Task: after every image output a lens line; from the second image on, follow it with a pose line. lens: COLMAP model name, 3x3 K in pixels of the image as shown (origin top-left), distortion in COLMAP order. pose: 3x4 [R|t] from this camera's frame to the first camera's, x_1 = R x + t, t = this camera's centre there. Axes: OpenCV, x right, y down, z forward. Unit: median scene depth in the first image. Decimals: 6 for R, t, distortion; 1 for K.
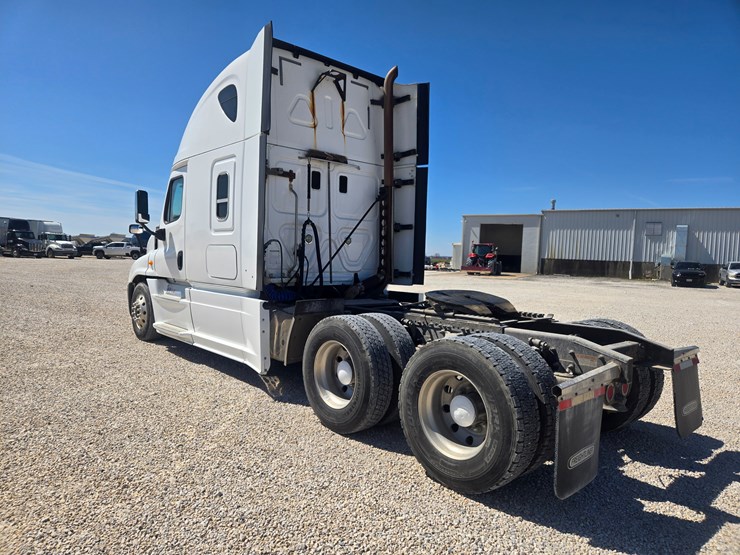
lens RADIAL K [[493.9, 0, 364.0], [0, 493.9, 279.7], [0, 0, 1]] dist [0.081163, -0.064100]
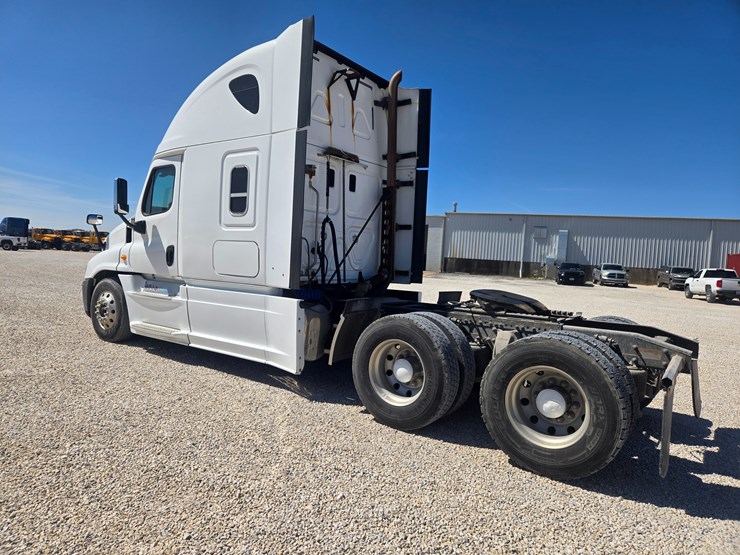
lens RADIAL K [[493.3, 0, 361.3], [0, 493.3, 277.8], [0, 0, 1]] dist [0.073539, -0.053582]
pose [[0.979251, 0.009002, 0.202450, -0.236647], [-0.009876, 0.999946, 0.003303, -0.004238], [-0.202410, -0.005234, 0.979287, 0.014578]]
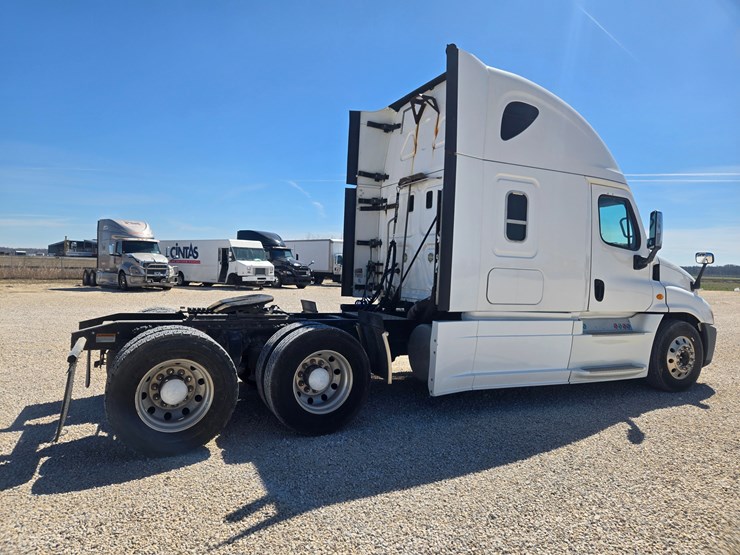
lens RADIAL K [[494.6, 0, 362.6], [0, 494.6, 272.7], [0, 0, 1]] dist [0.078445, -0.059538]
pose [[-0.273667, -0.032425, -0.961278, 0.962769], [-0.090169, 0.995895, -0.007923, -0.033010], [0.957589, 0.084509, -0.275467, 1.210391]]
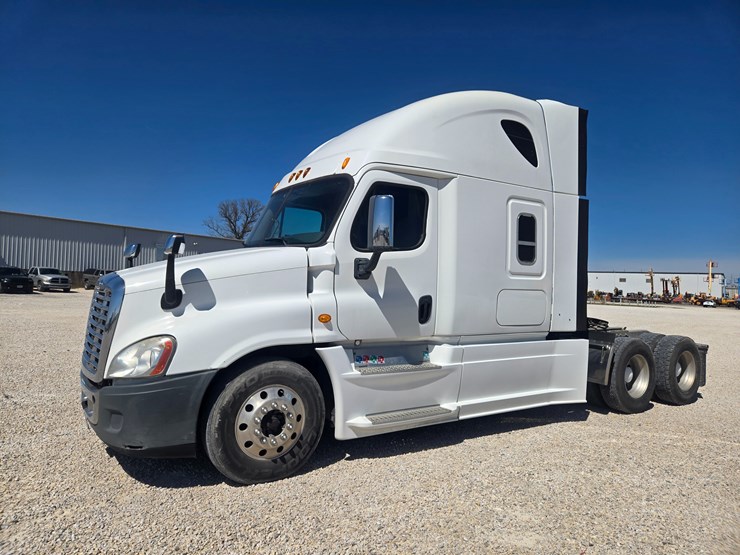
lens RADIAL K [[494.6, 0, 362.6], [0, 494.6, 272.7], [0, 0, 1]] dist [0.078445, -0.059538]
pose [[0.147498, -0.008776, 0.989023, -1.221085], [0.017962, 0.999819, 0.006193, -0.110116], [-0.988899, 0.016851, 0.147630, 1.127503]]
